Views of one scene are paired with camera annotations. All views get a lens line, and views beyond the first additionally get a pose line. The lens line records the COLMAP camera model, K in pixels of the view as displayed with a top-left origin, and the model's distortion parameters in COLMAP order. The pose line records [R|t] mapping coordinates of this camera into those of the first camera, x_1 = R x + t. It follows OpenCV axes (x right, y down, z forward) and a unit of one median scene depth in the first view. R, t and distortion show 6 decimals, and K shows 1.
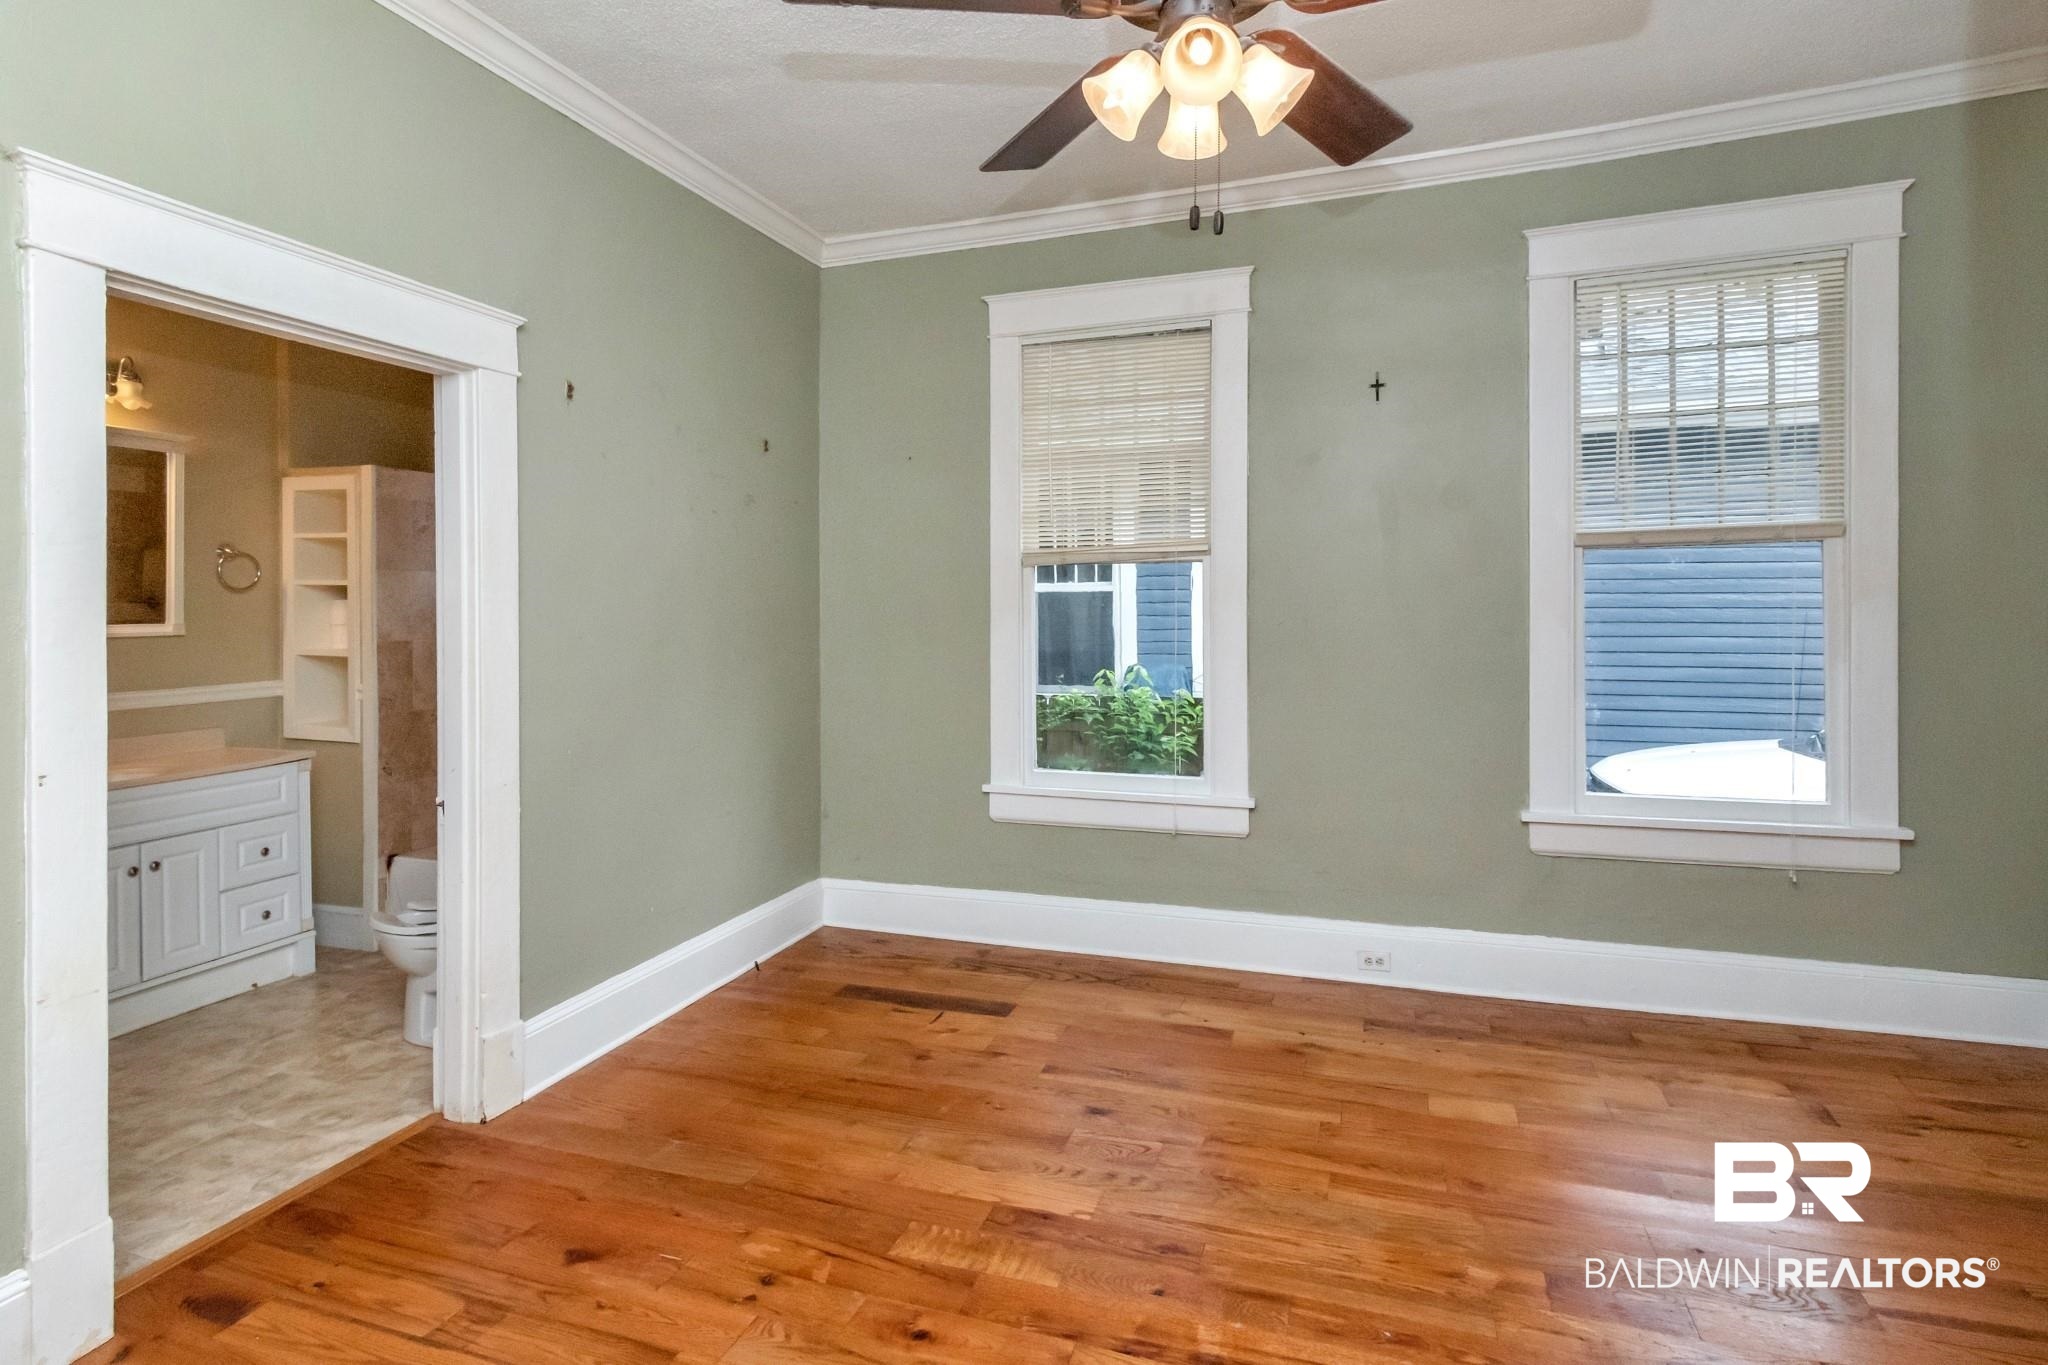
lens RADIAL K [[1048.0, 0, 998.4], [0, 1048.0, 627.9], [0, 0, 1]] dist [0.005802, 0.000972]
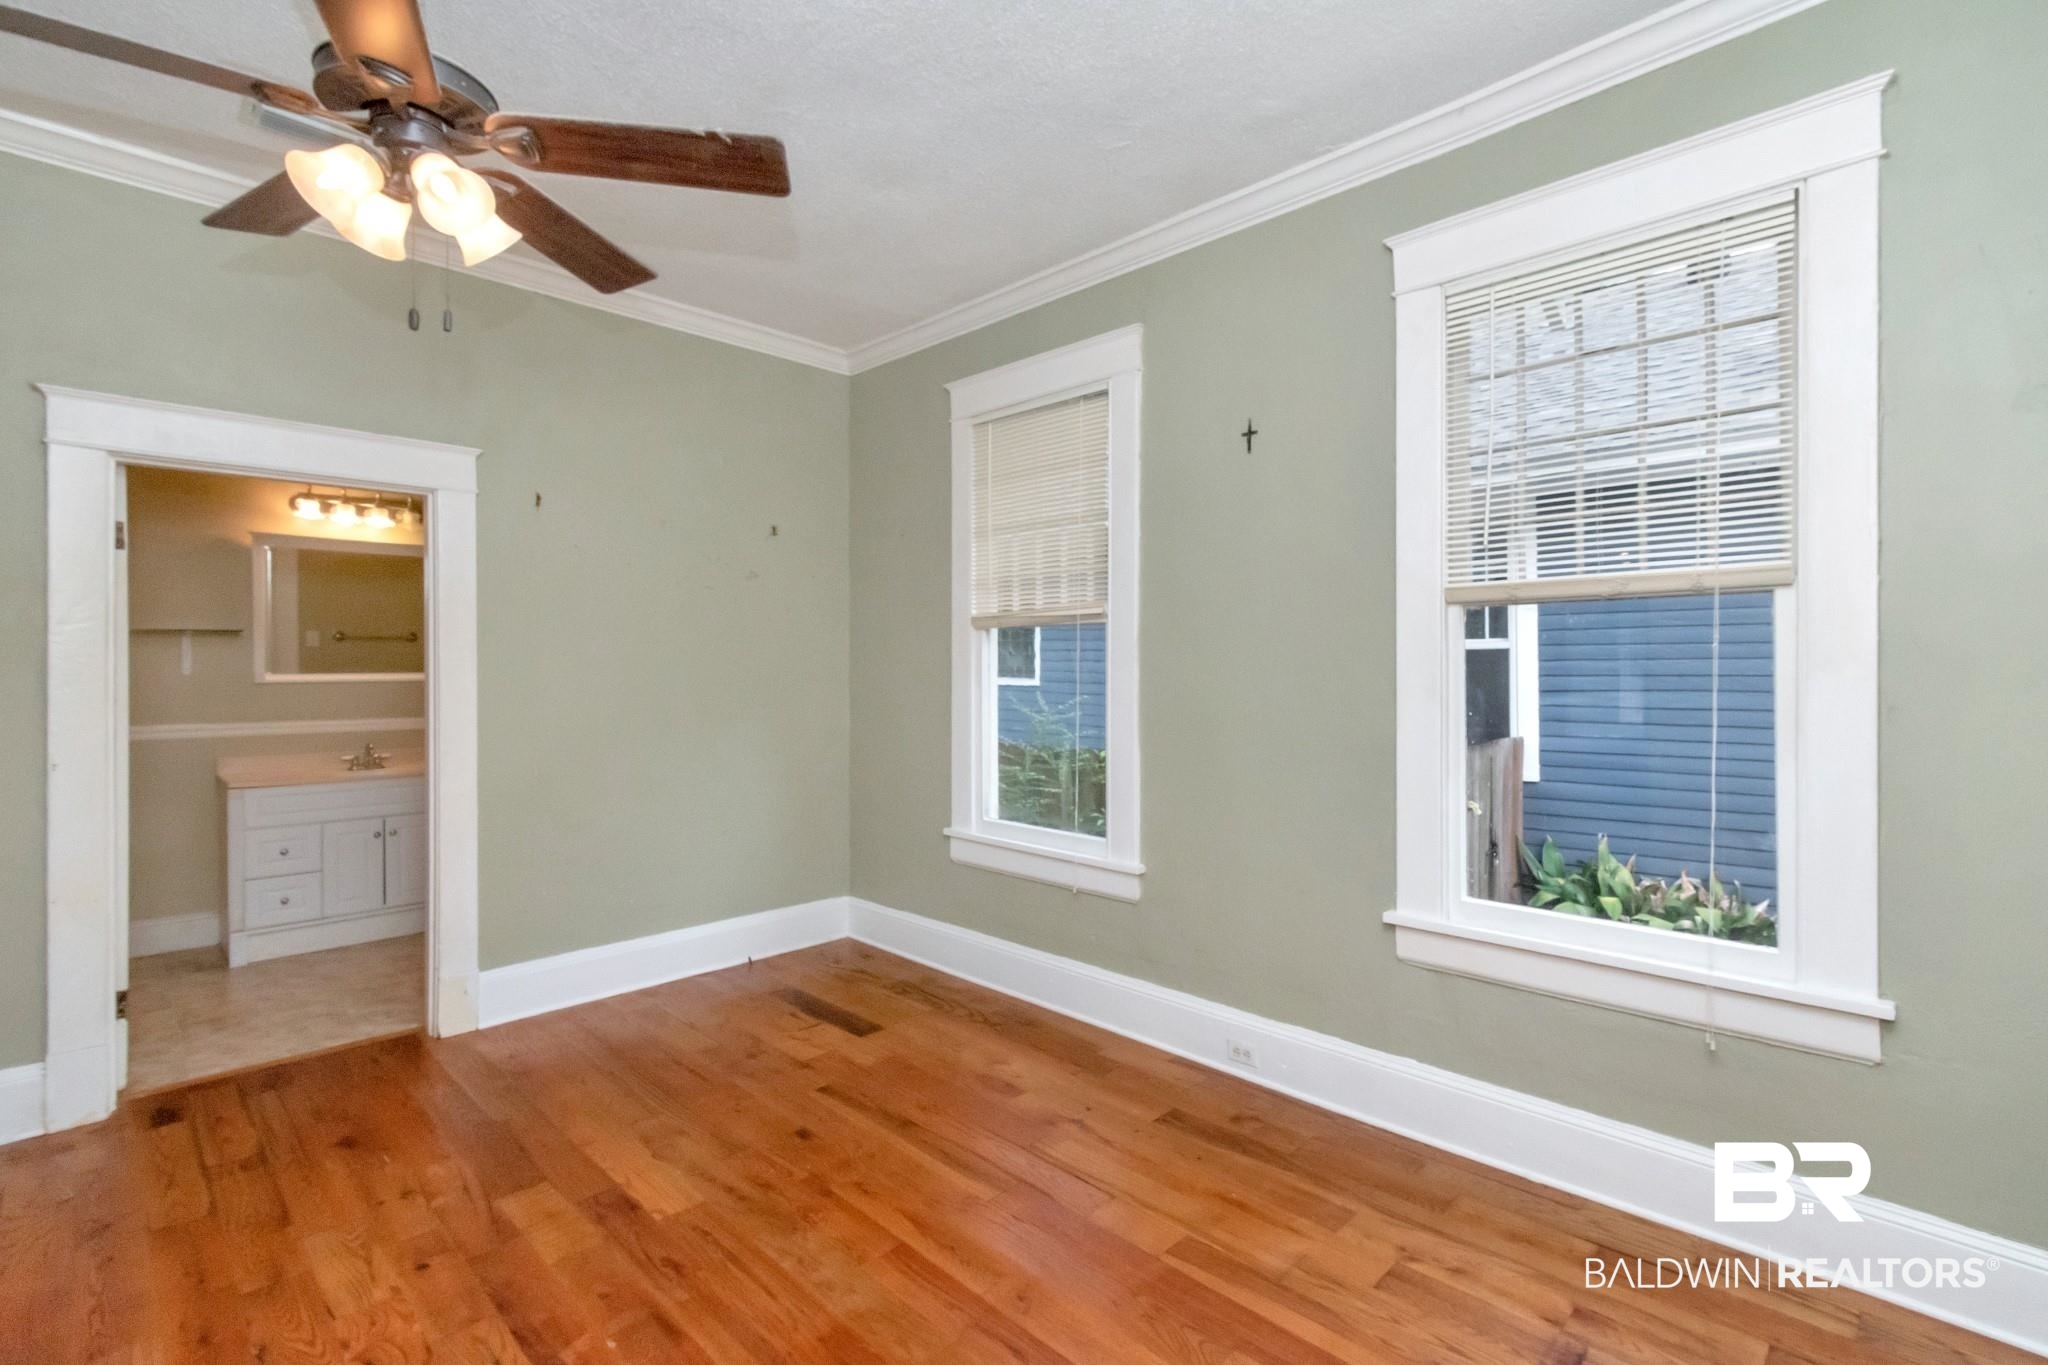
lens RADIAL K [[933.2, 0, 1041.4], [0, 933.2, 678.3], [0, 0, 1]] dist [0.001764, -0.000161]
pose [[0.901572, 0.017524, -0.432274, 0.593681], [-0.017668, 0.999837, 0.003684, -0.015570], [0.432268, 0.004316, 0.901735, 0.189445]]
